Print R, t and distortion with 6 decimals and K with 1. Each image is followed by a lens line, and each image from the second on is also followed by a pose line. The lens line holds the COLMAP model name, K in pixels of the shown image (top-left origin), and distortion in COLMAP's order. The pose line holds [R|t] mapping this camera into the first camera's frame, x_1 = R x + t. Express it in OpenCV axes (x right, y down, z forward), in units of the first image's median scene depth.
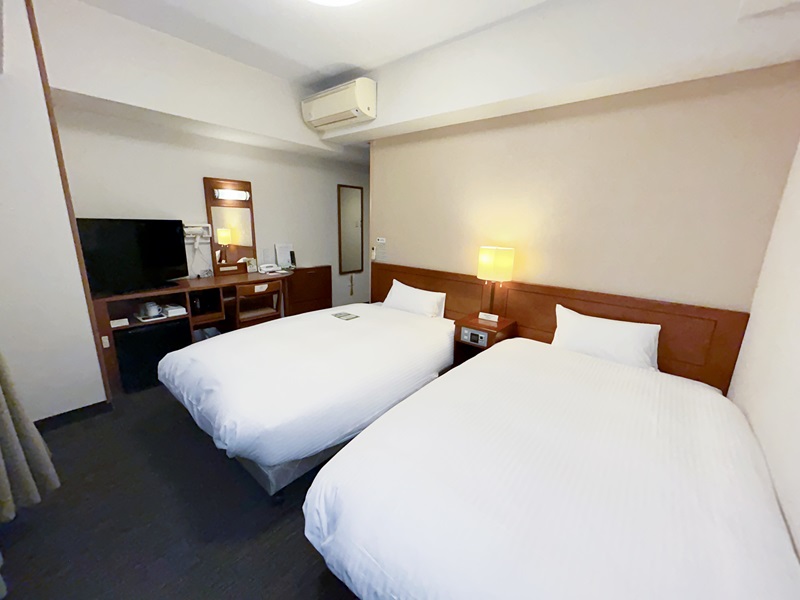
lens RADIAL K [[327.7, 0, 400.0], [0, 327.7, 300.0], [0, 0, 1]] dist [0.002309, 0.000182]
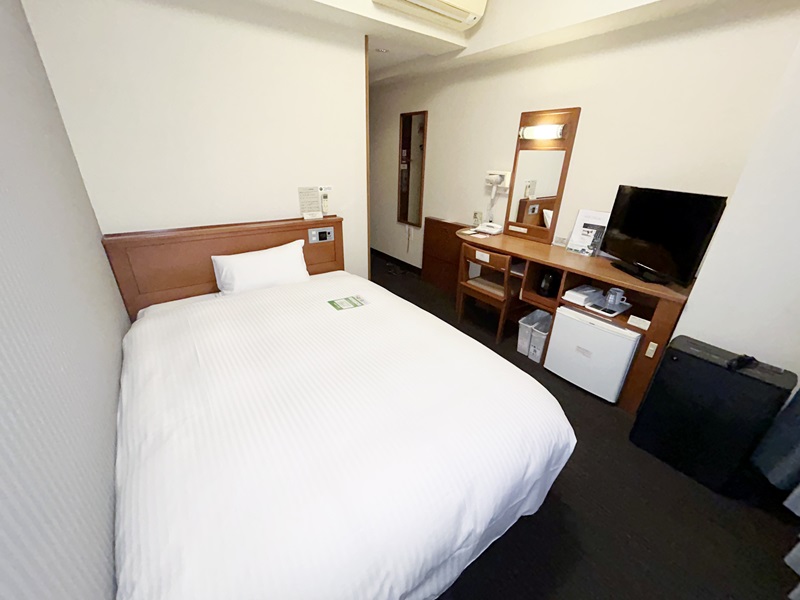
lens RADIAL K [[327.7, 0, 400.0], [0, 327.7, 300.0], [0, 0, 1]] dist [0.002309, 0.000182]
pose [[-0.223458, 0.382741, -0.896424, 0.380701], [-0.254332, 0.864924, 0.432691, -0.248845], [0.940947, 0.324677, -0.095931, 0.952998]]
